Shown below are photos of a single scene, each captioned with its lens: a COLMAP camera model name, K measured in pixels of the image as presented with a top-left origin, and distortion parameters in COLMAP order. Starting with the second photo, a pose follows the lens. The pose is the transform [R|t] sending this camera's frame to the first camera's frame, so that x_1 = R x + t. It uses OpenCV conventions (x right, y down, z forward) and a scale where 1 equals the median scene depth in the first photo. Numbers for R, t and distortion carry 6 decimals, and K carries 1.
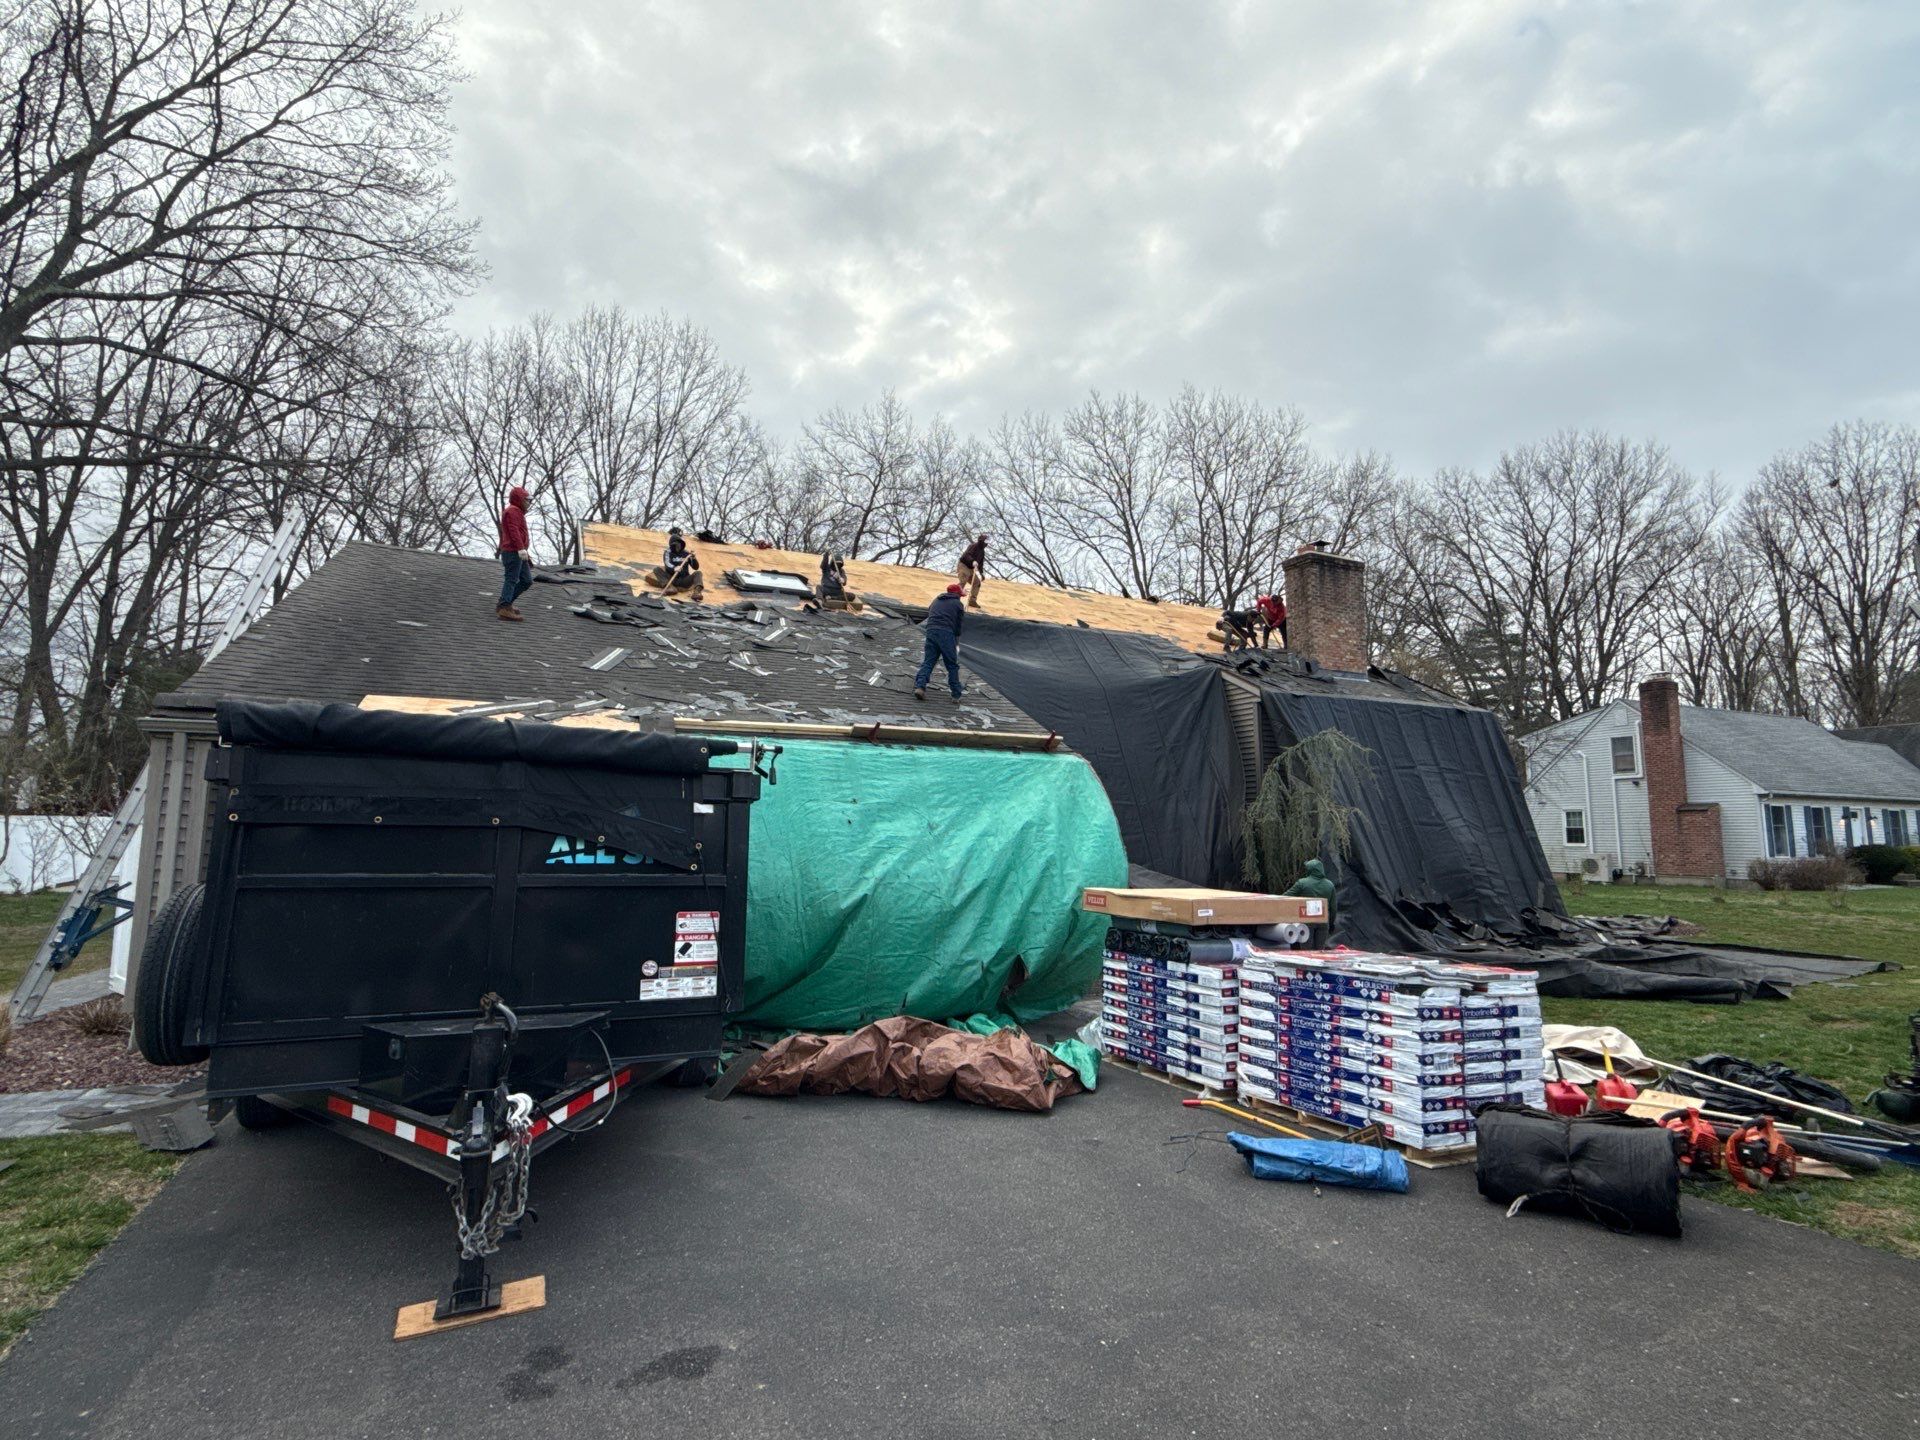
lens RADIAL K [[918.7, 0, 962.1], [0, 918.7, 714.3], [0, 0, 1]] dist [0.000507, 0.000014]
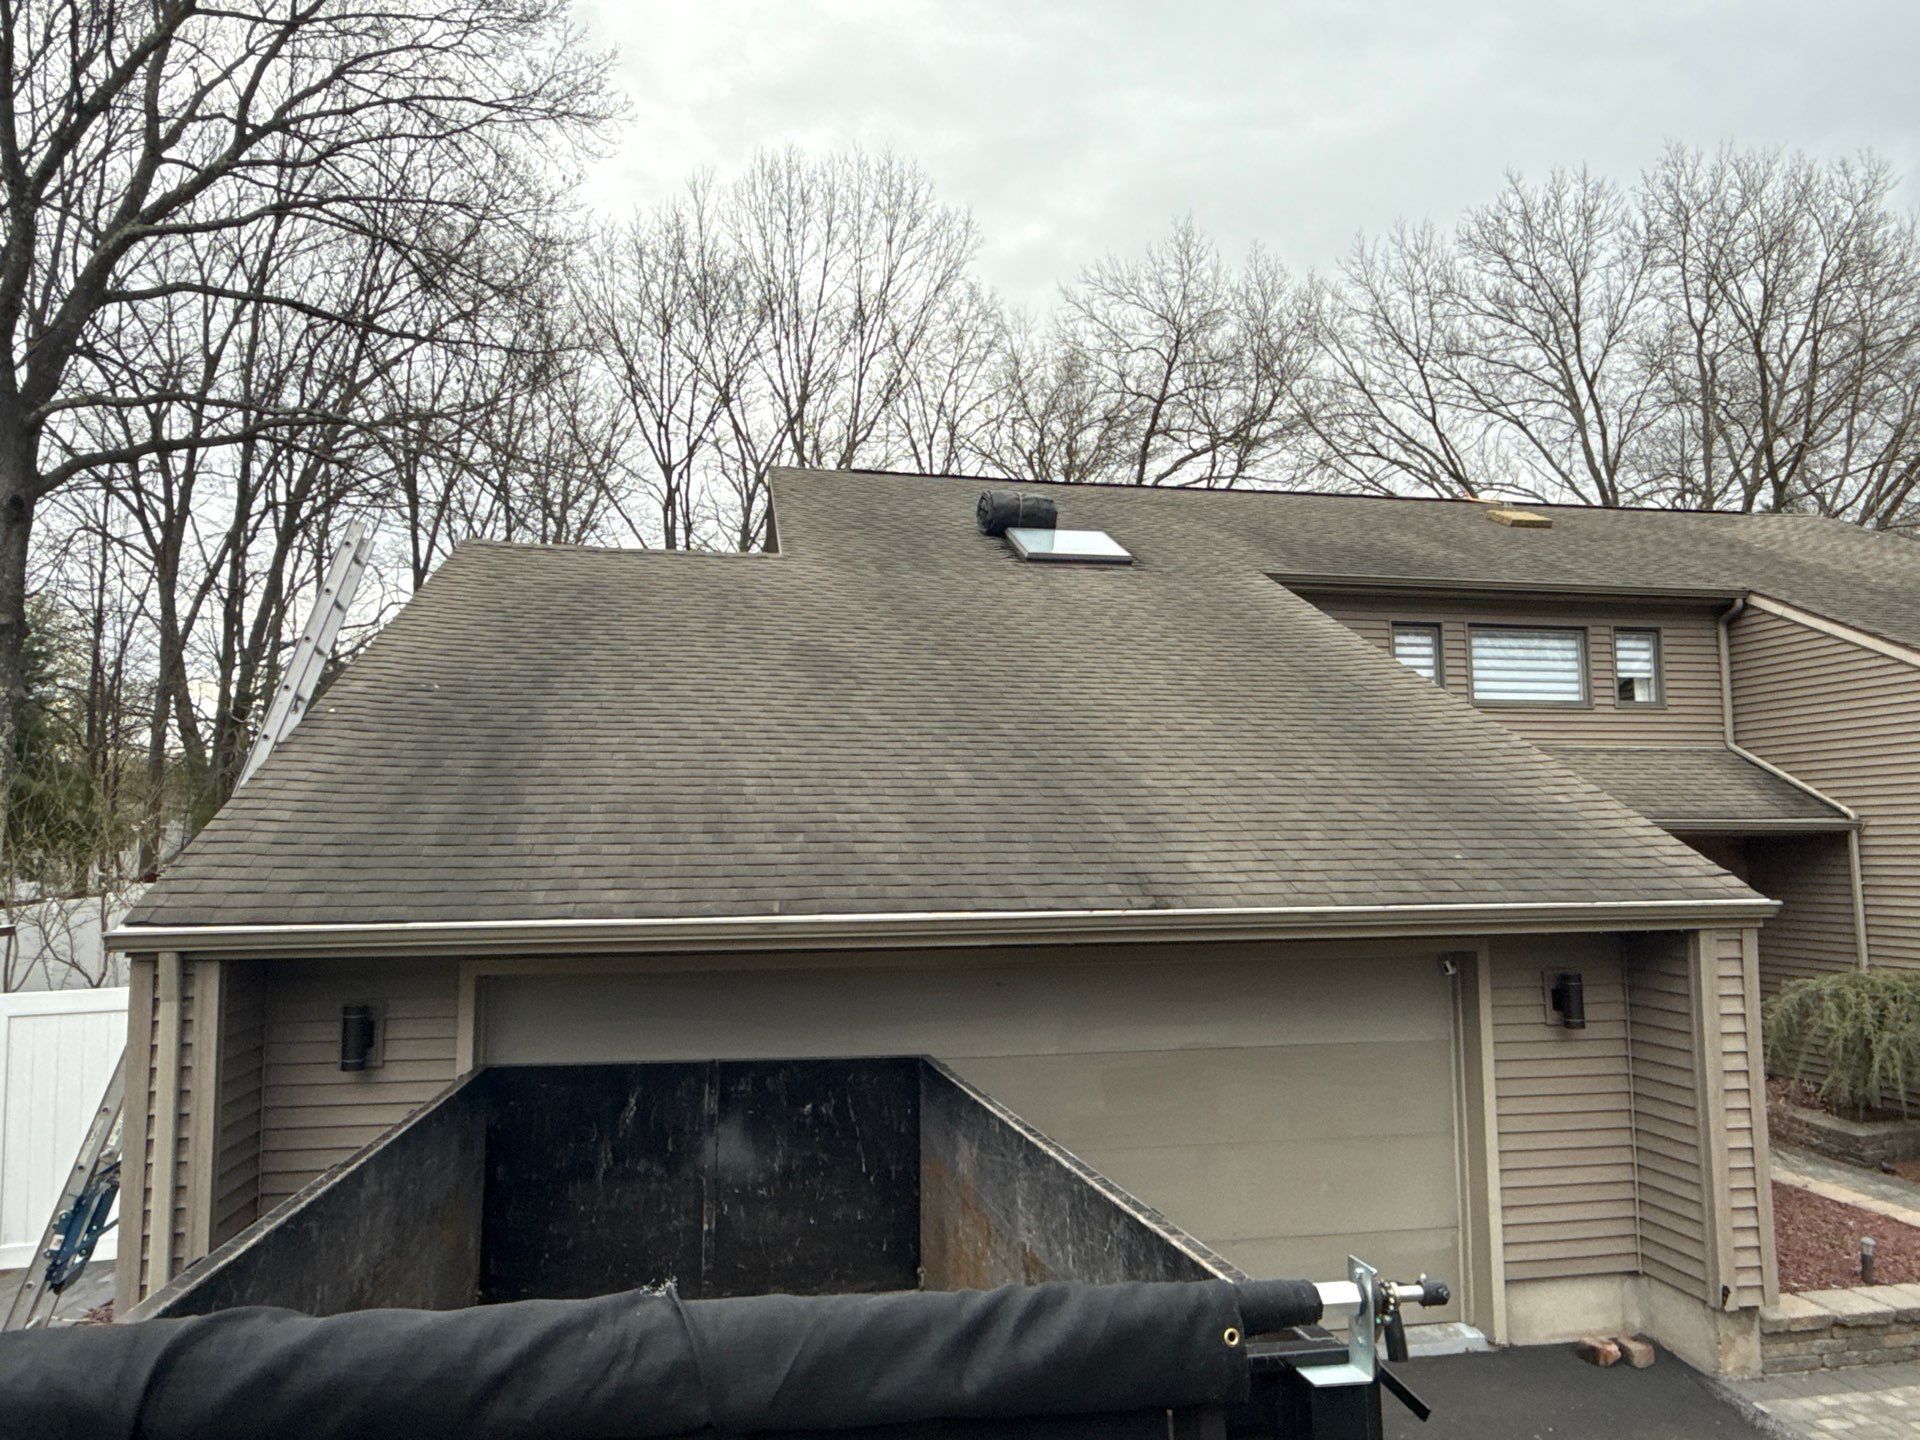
lens RADIAL K [[1263.3, 0, 955.9], [0, 1263.3, 722.1], [0, 0, 1]] dist [0.002887, -0.001159]
pose [[0.967404, -0.037869, -0.250390, -0.023490], [0.046370, 0.998528, 0.028138, -0.017523], [0.248956, -0.038832, 0.967736, 0.051876]]
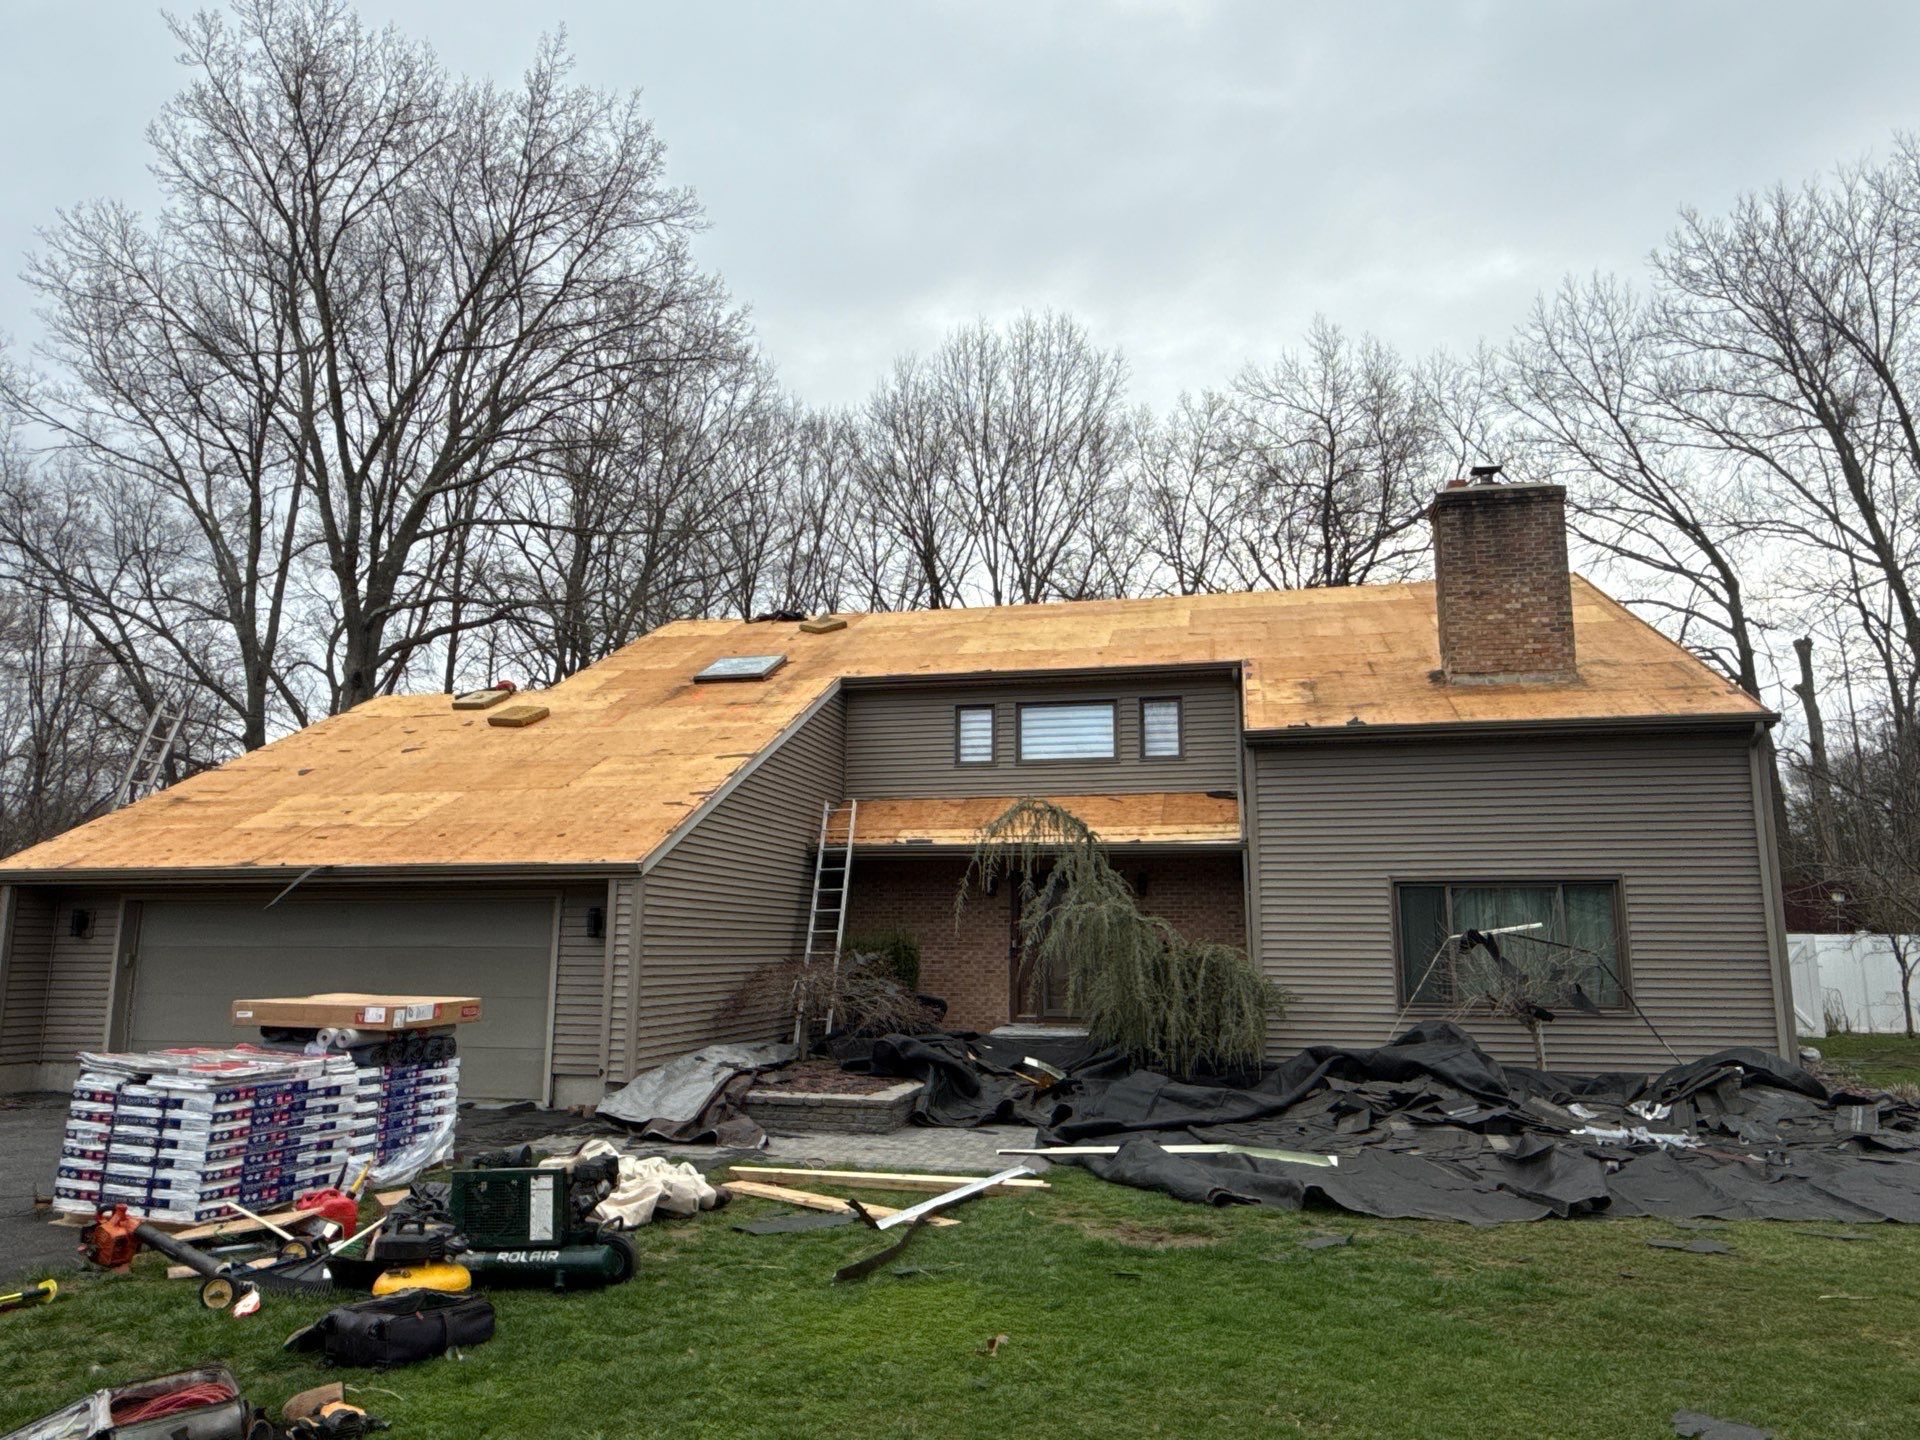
lens RADIAL K [[1289.4, 0, 960.5], [0, 1289.4, 727.6], [0, 0, 1]] dist [-0.004155, 0.004781]
pose [[0.794975, -0.106418, -0.597236, 0.249120], [0.082608, 0.994313, -0.067212, 0.006947], [0.600992, 0.004095, 0.799245, 0.038113]]
